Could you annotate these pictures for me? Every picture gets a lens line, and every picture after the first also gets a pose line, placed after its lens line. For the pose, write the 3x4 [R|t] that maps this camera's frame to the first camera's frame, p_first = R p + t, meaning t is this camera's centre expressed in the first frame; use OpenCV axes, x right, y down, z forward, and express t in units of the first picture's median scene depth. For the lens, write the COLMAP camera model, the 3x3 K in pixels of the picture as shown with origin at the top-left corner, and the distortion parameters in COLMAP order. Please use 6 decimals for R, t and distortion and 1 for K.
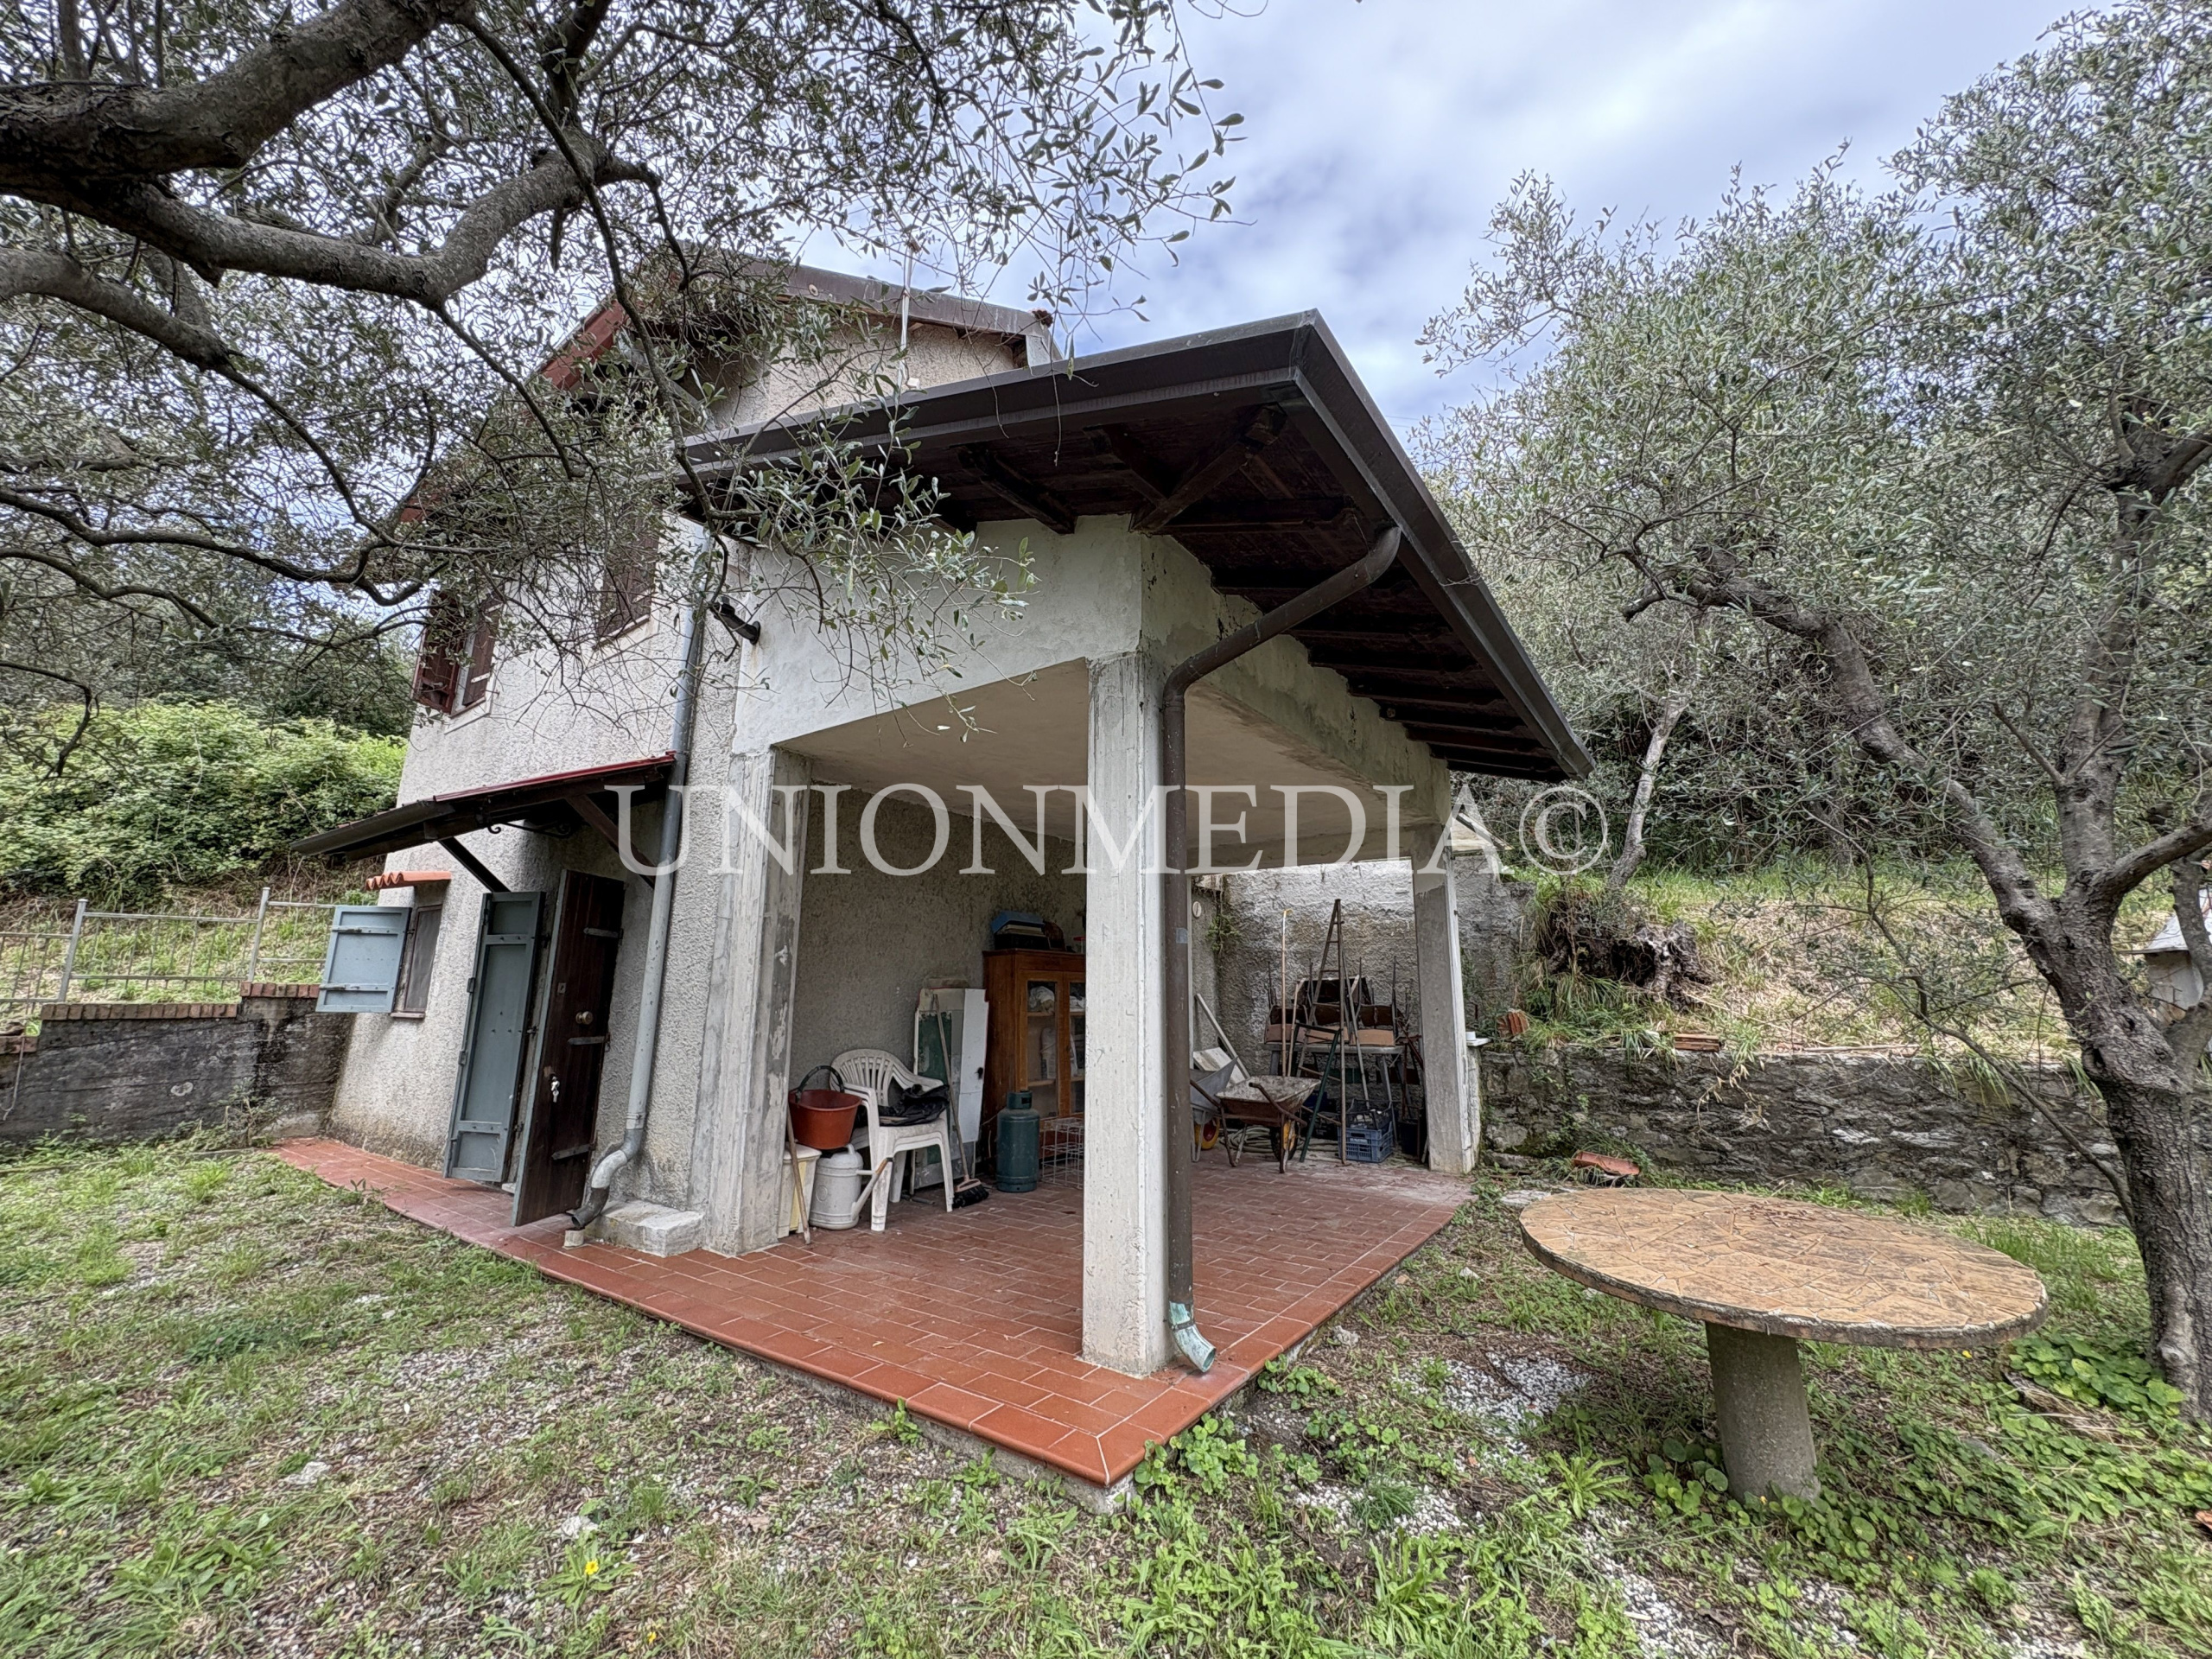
lens RADIAL K [[885.4, 0, 1107.4], [0, 885.4, 816.6], [0, 0, 1]] dist [0.000630, 0.000275]
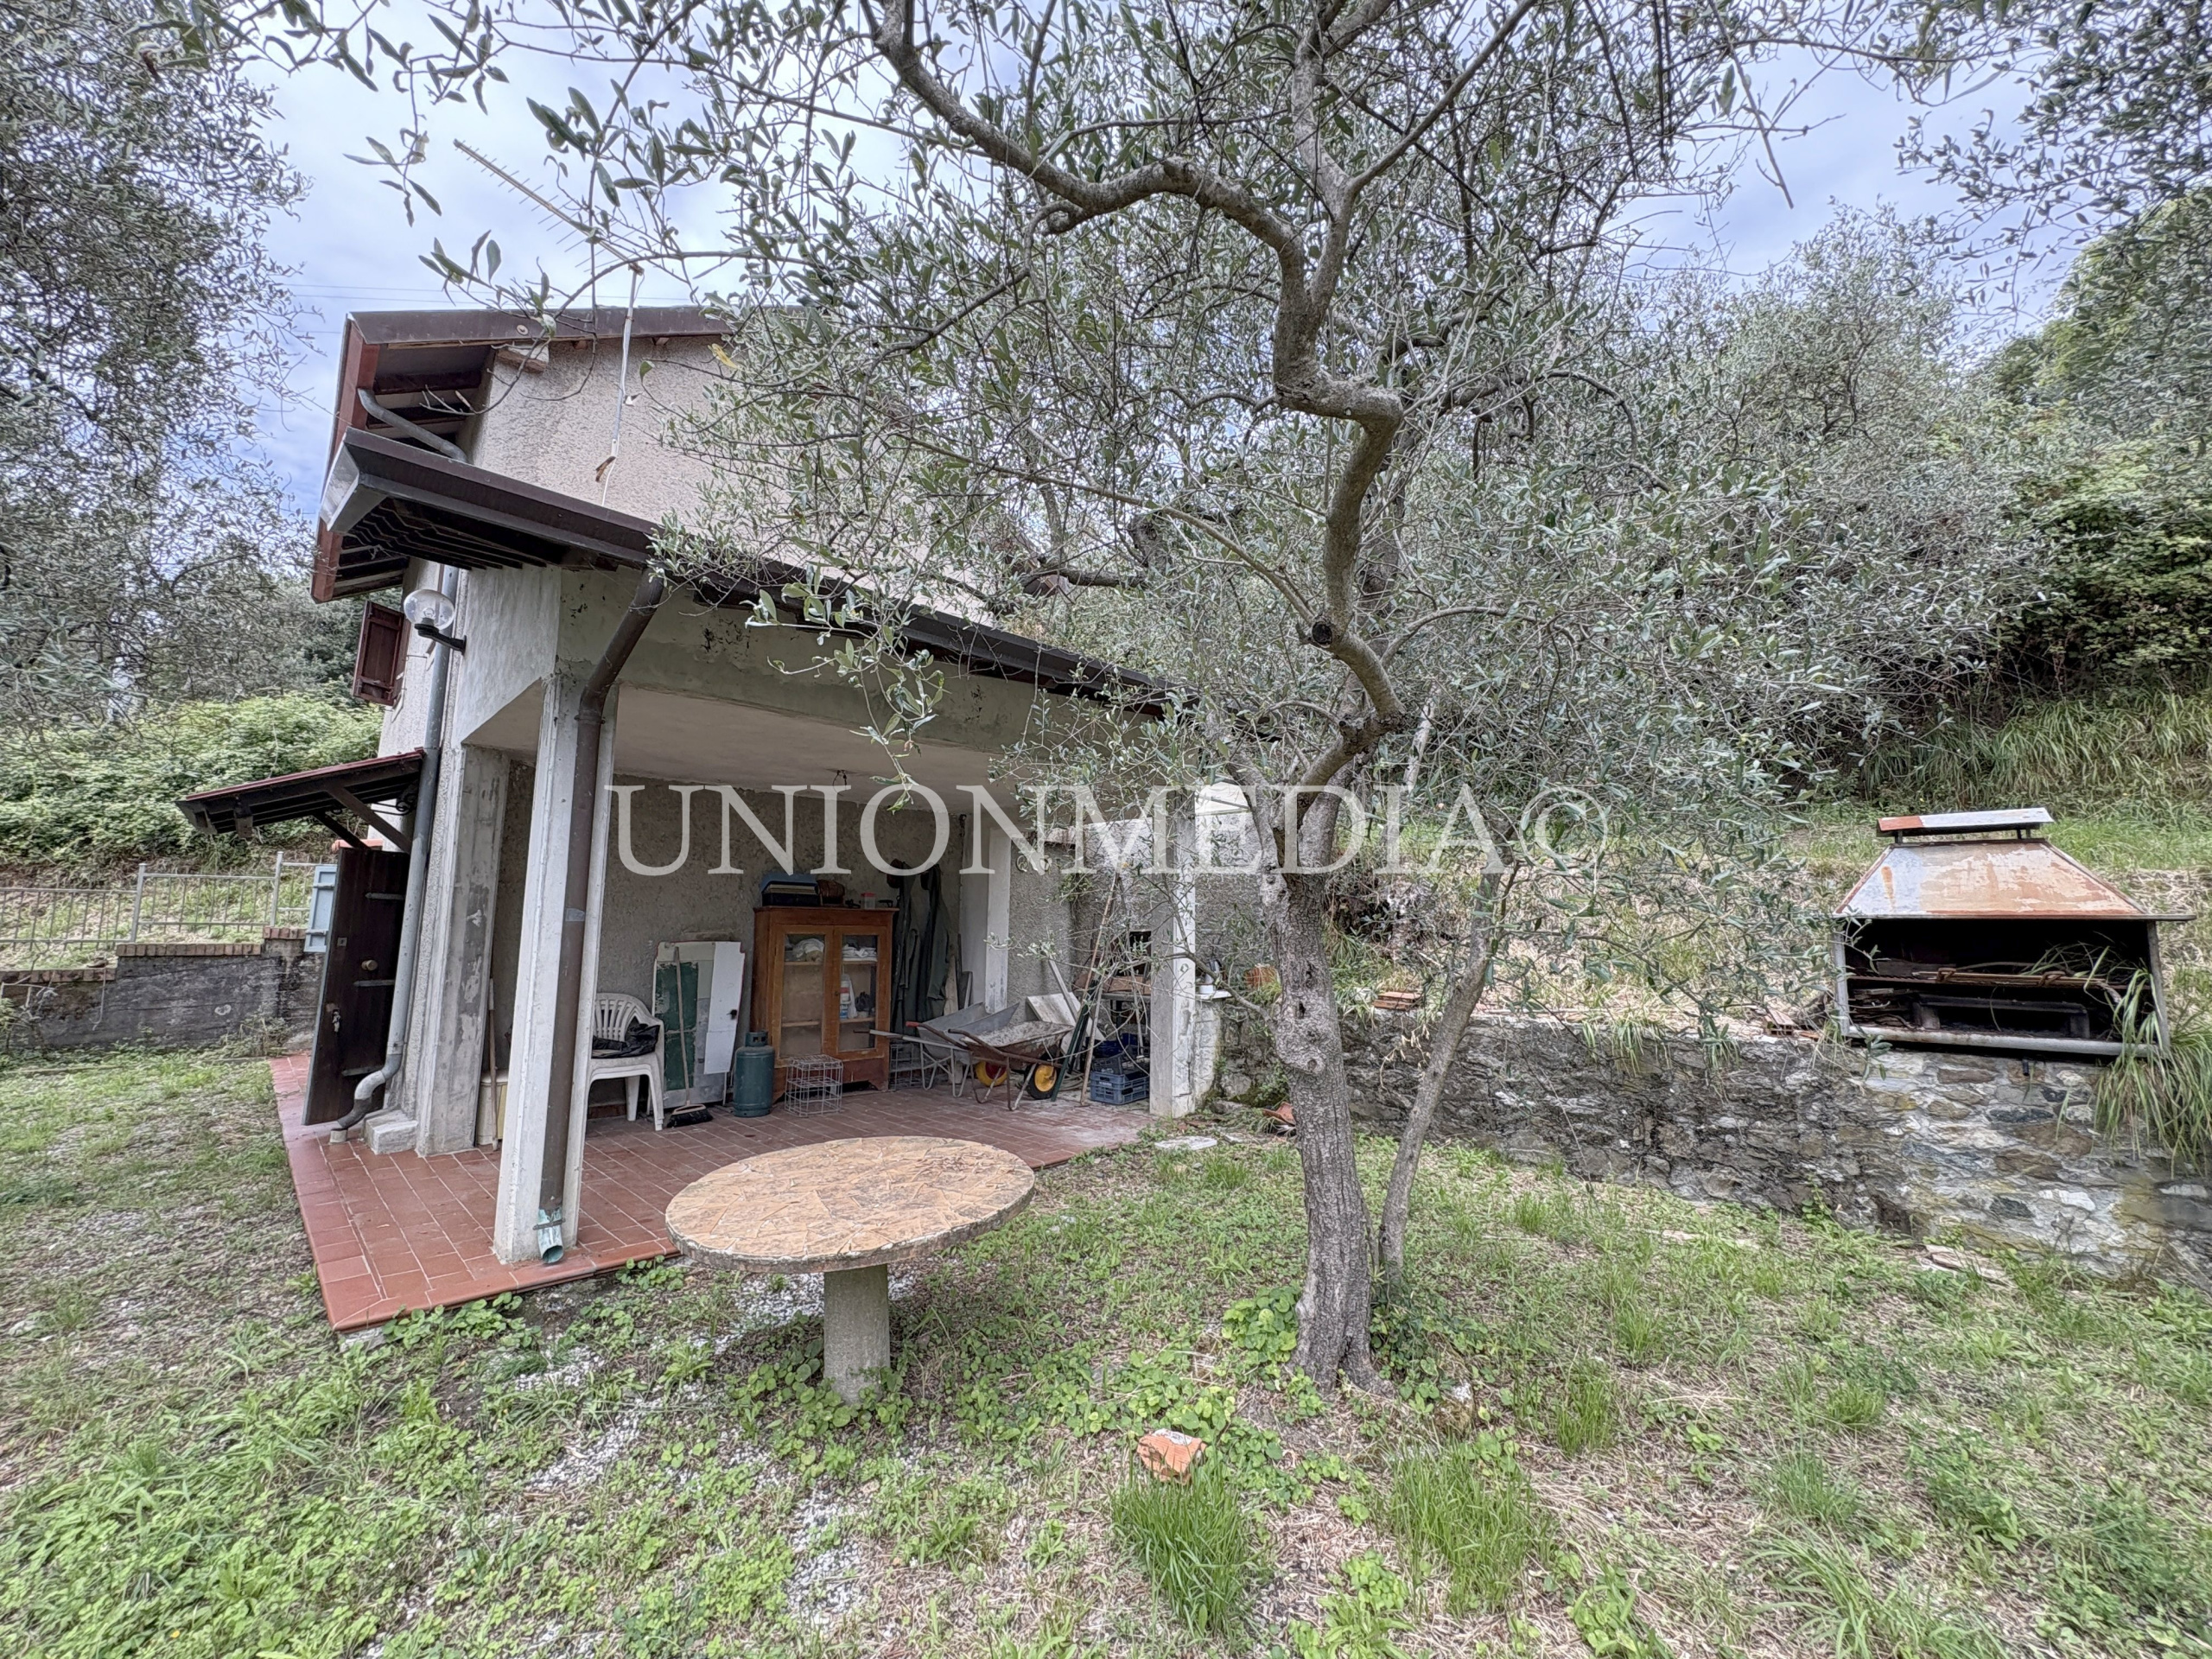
lens RADIAL K [[885.4, 0, 1107.4], [0, 885.4, 816.6], [0, 0, 1]] dist [0.000630, 0.000275]
pose [[0.984953, -0.014327, -0.172229, 0.526226], [0.026909, 0.997117, 0.070943, -0.033023], [0.170716, -0.074510, 0.982499, -0.022957]]
